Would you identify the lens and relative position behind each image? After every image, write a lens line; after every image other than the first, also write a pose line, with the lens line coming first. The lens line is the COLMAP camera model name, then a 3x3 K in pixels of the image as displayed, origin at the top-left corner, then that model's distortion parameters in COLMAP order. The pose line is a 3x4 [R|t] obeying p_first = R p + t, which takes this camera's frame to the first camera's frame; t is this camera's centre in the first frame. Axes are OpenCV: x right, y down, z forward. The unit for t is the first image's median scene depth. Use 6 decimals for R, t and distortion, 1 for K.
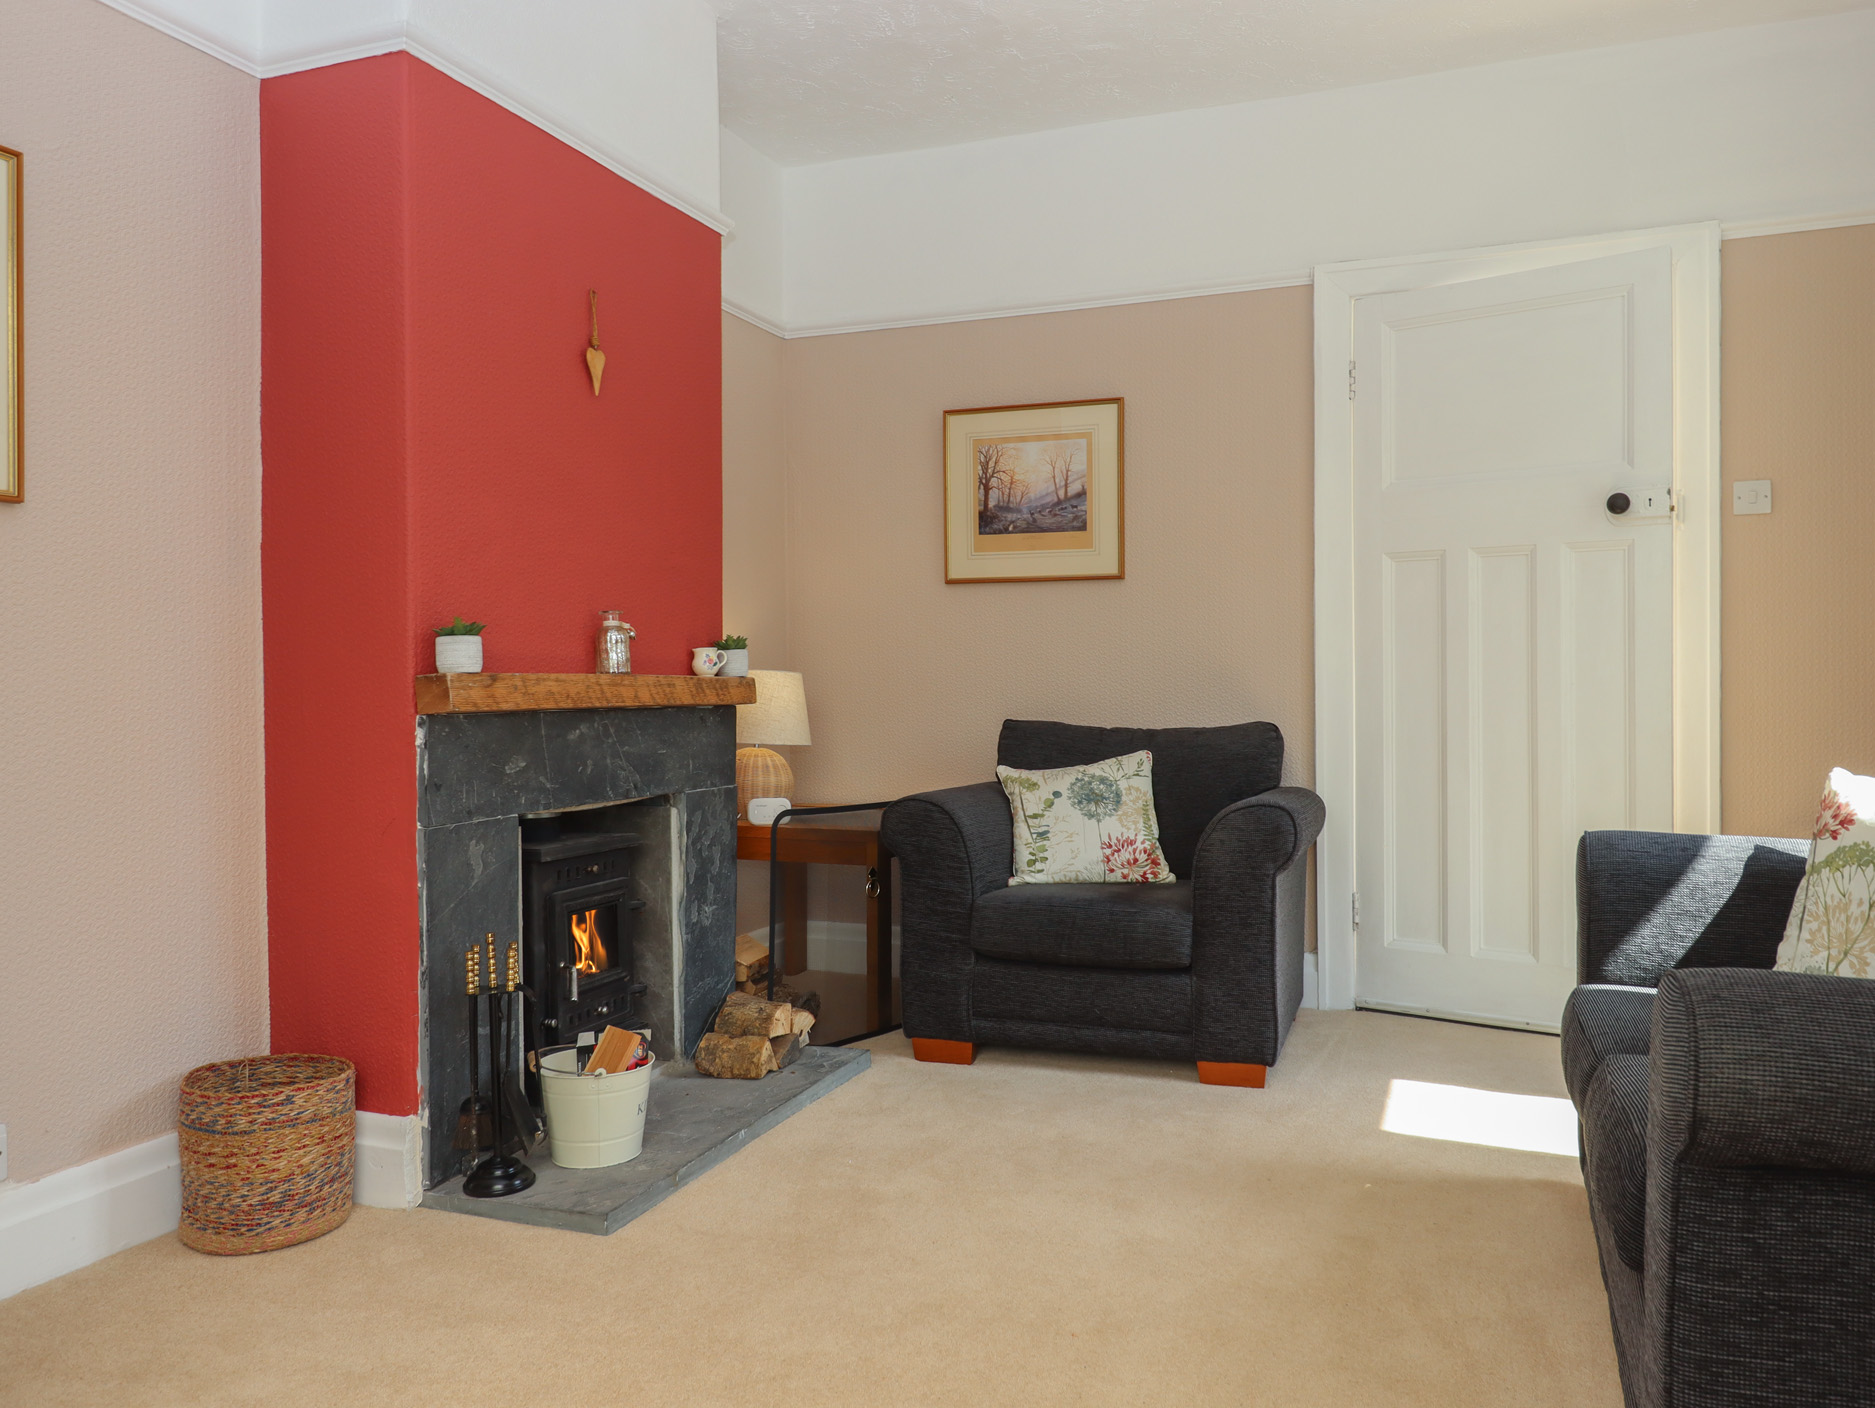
lens RADIAL K [[1423.9, 0, 939.1], [0, 1423.9, 698.9], [0, 0, 1]] dist [0.076509, 0.001958]
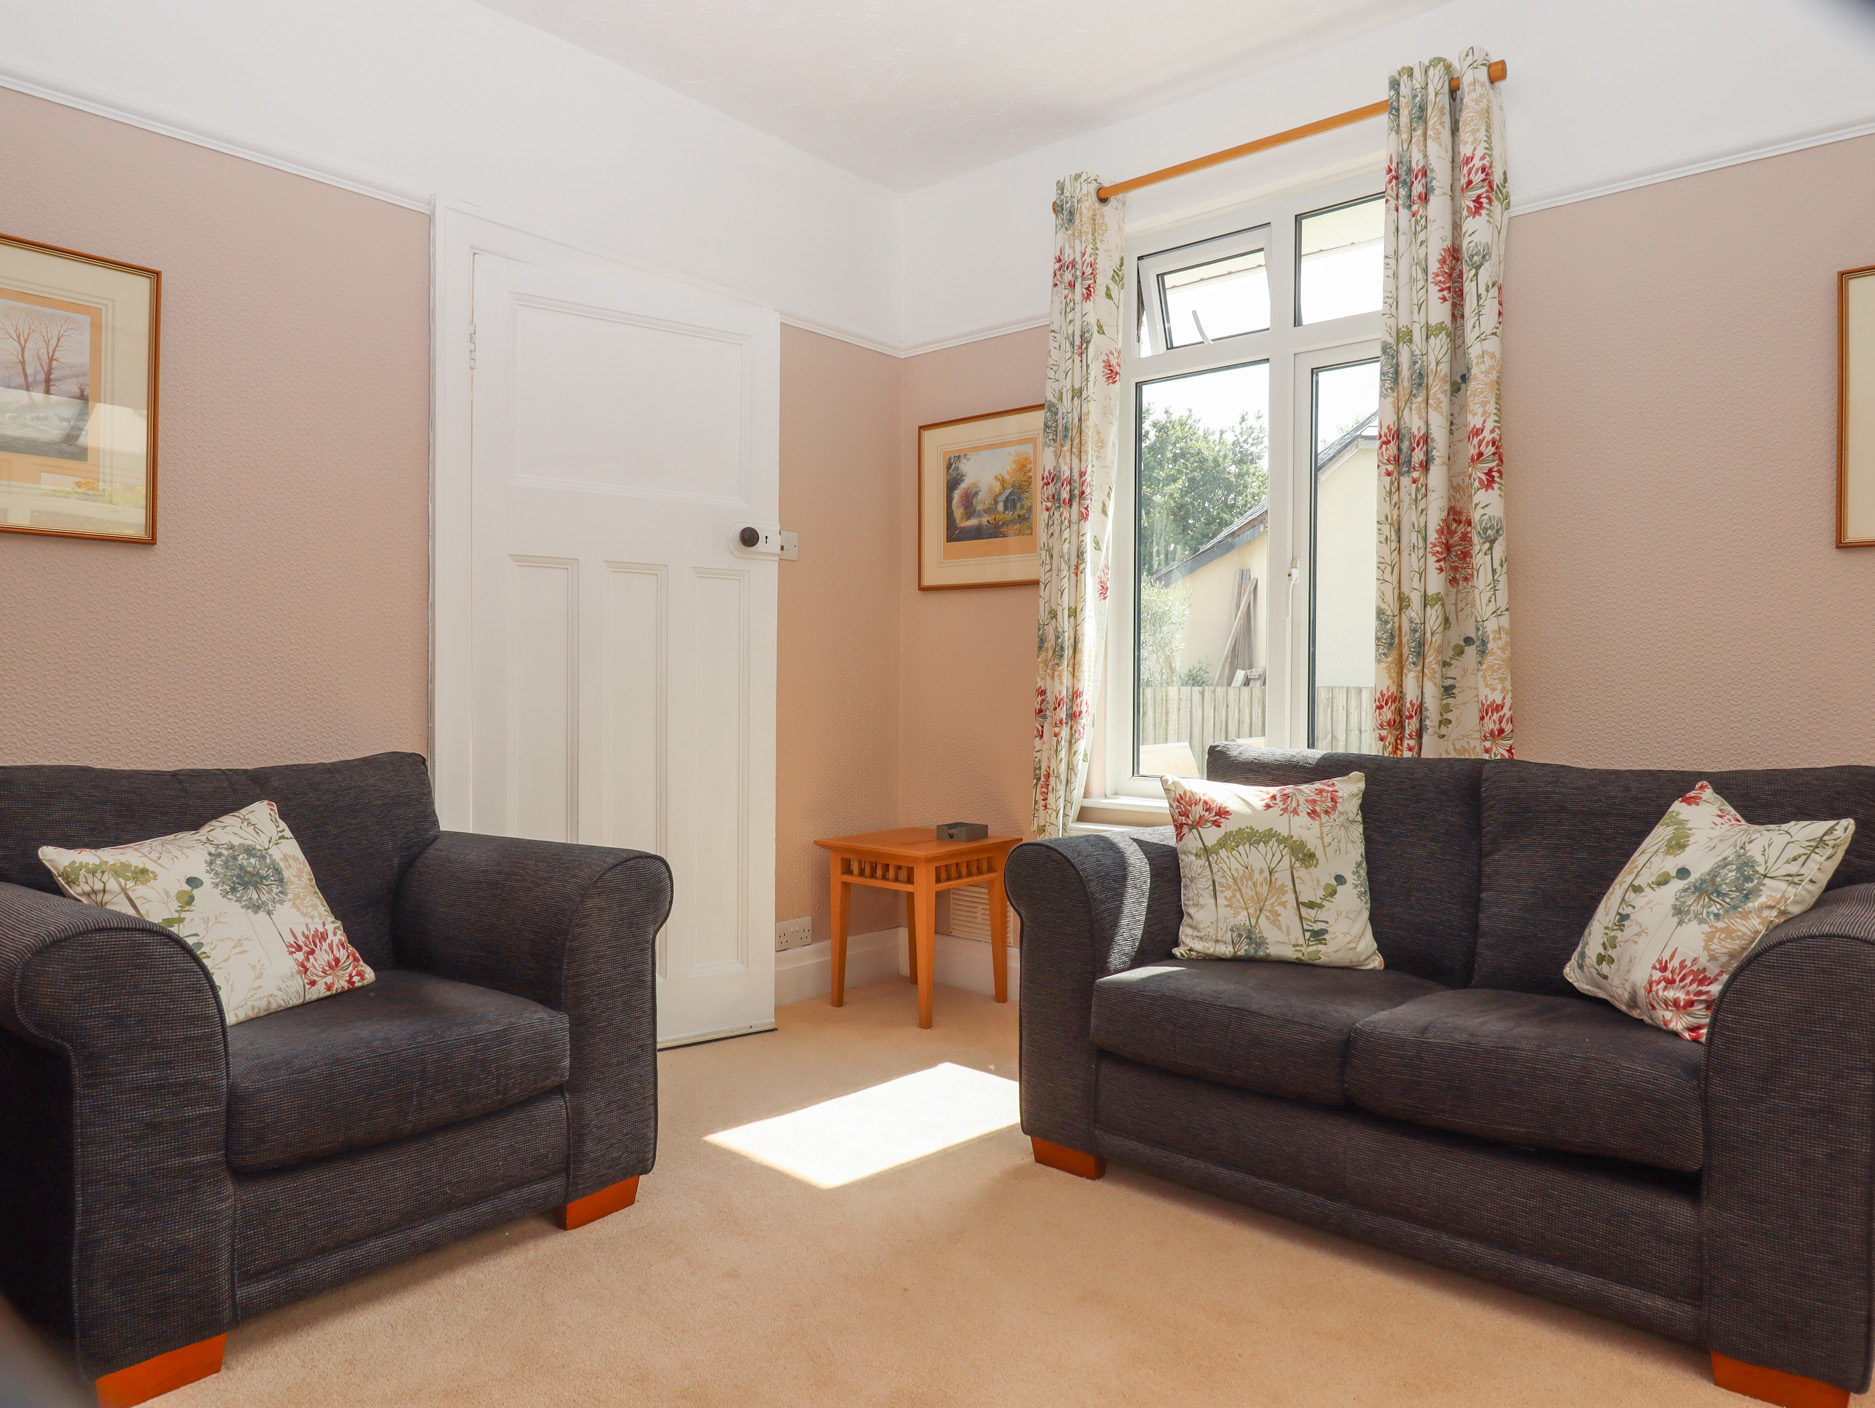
lens RADIAL K [[1223.8, 0, 937.8], [0, 1223.8, 697.9], [0, 0, 1]] dist [-0.001497, -0.002084]
pose [[0.334710, -0.003396, 0.942315, -0.341068], [0.000561, 0.999994, 0.003405, -0.017107], [-0.942321, -0.000611, 0.334709, 0.555753]]
